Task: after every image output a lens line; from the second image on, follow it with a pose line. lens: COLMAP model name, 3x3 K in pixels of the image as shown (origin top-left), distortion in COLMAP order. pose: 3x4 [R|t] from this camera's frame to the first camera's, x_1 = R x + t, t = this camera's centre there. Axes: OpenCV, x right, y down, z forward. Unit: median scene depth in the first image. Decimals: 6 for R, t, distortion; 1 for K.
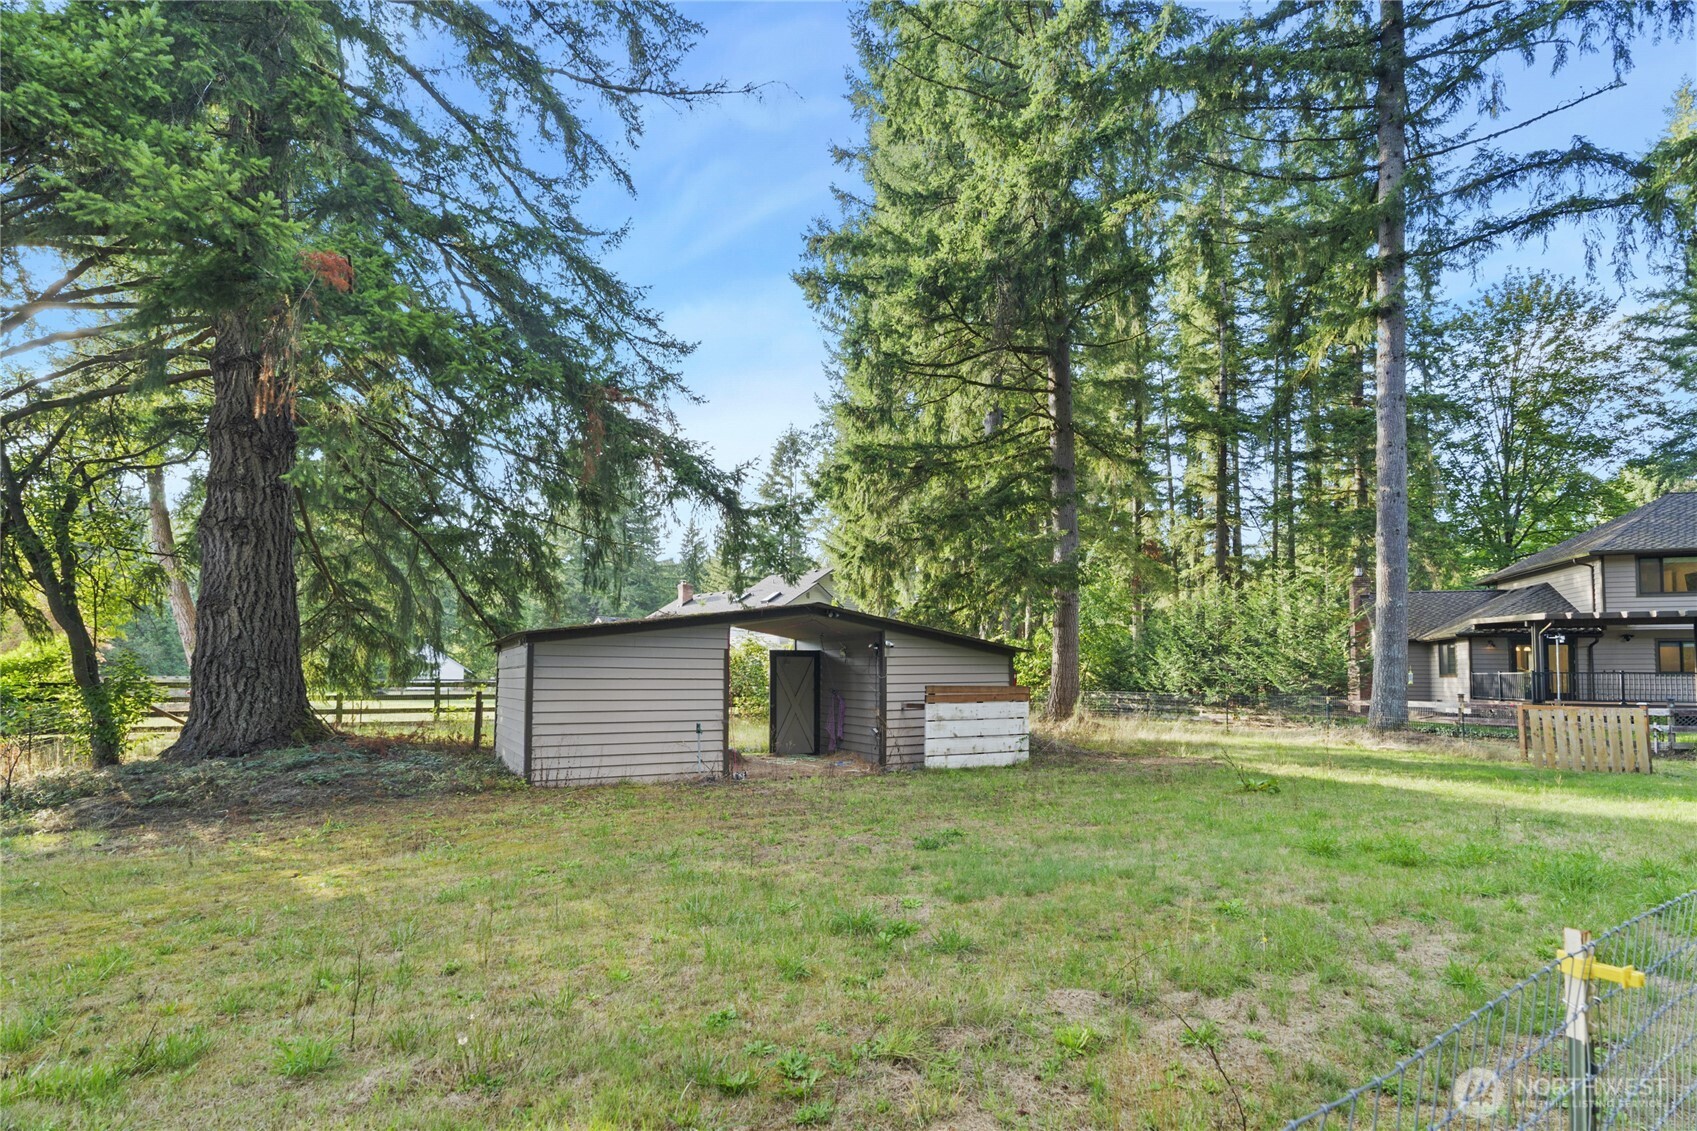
lens RADIAL K [[812.6, 0, 850.7], [0, 812.6, 661.1], [0, 0, 1]] dist [-0.006305, 0.001425]
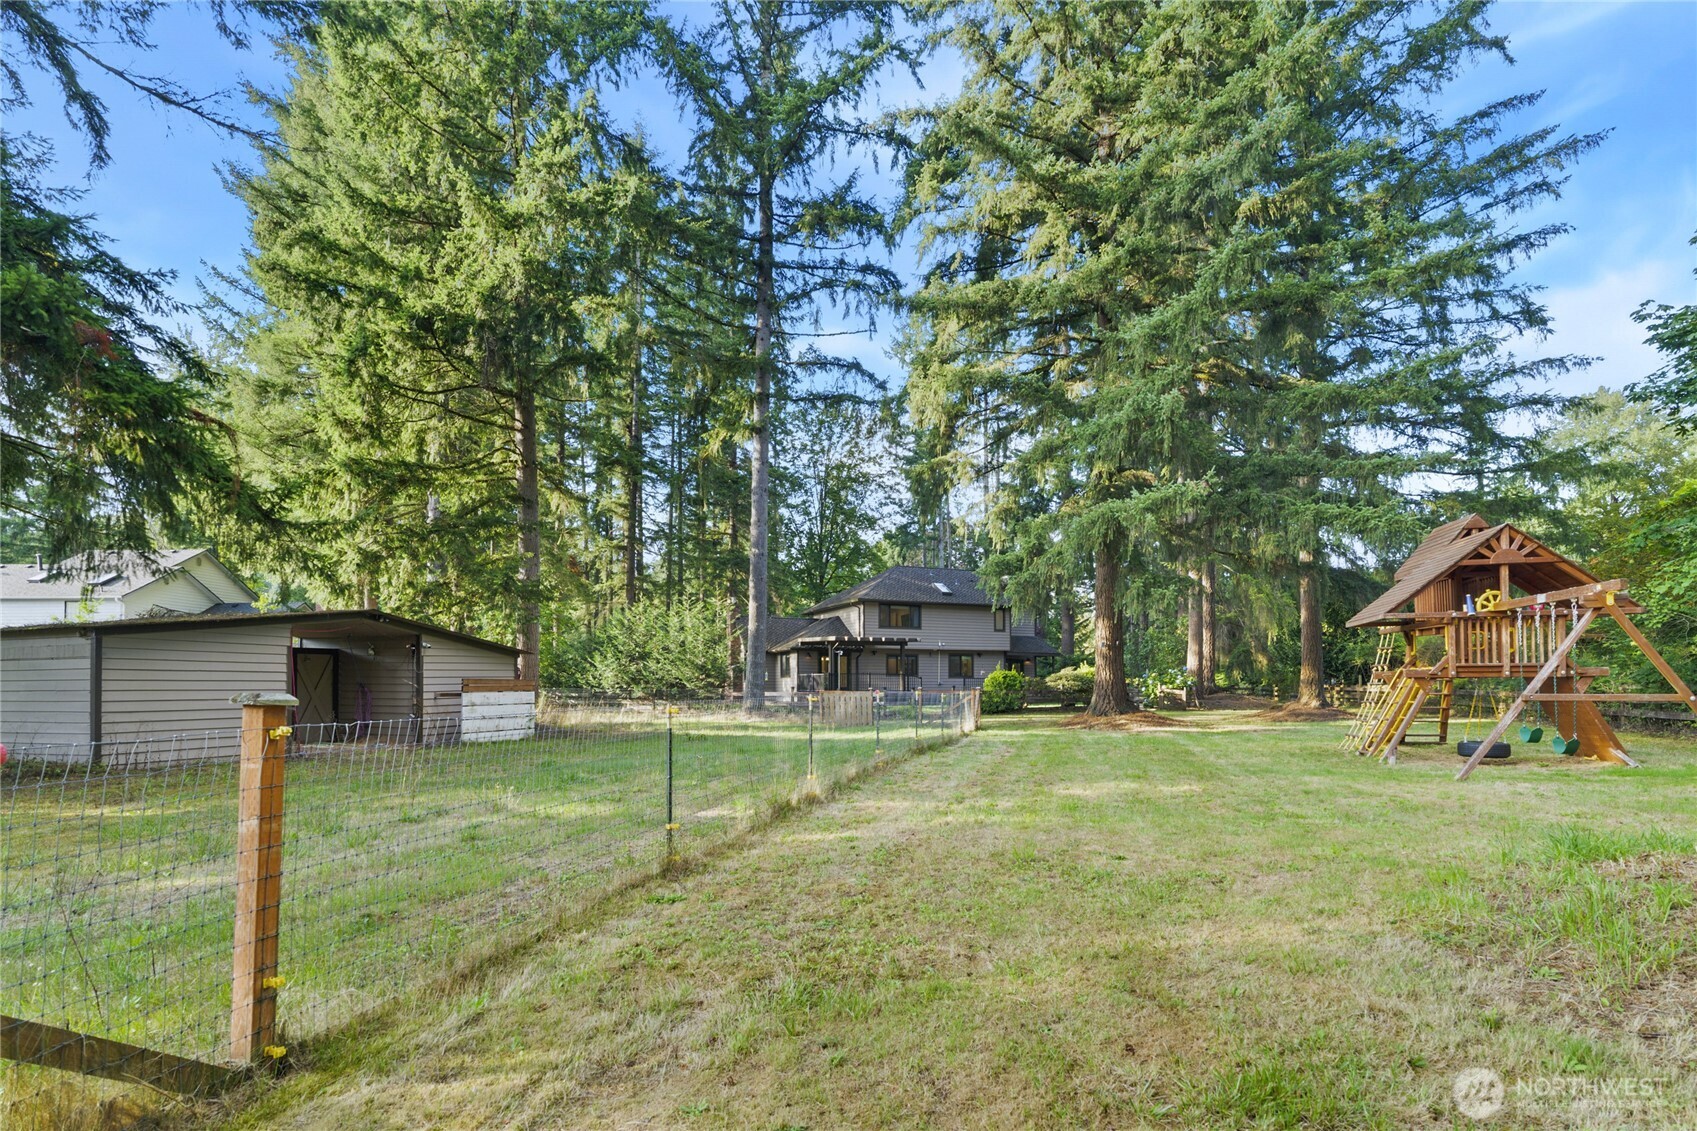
lens RADIAL K [[780.4, 0, 854.1], [0, 780.4, 521.9], [0, 0, 1]] dist [-0.001126, 0.000911]
pose [[0.748876, 0.130240, 0.649786, -0.119297], [-0.009255, 0.982458, -0.186254, 0.004483], [-0.662646, 0.133467, 0.736945, -0.155403]]
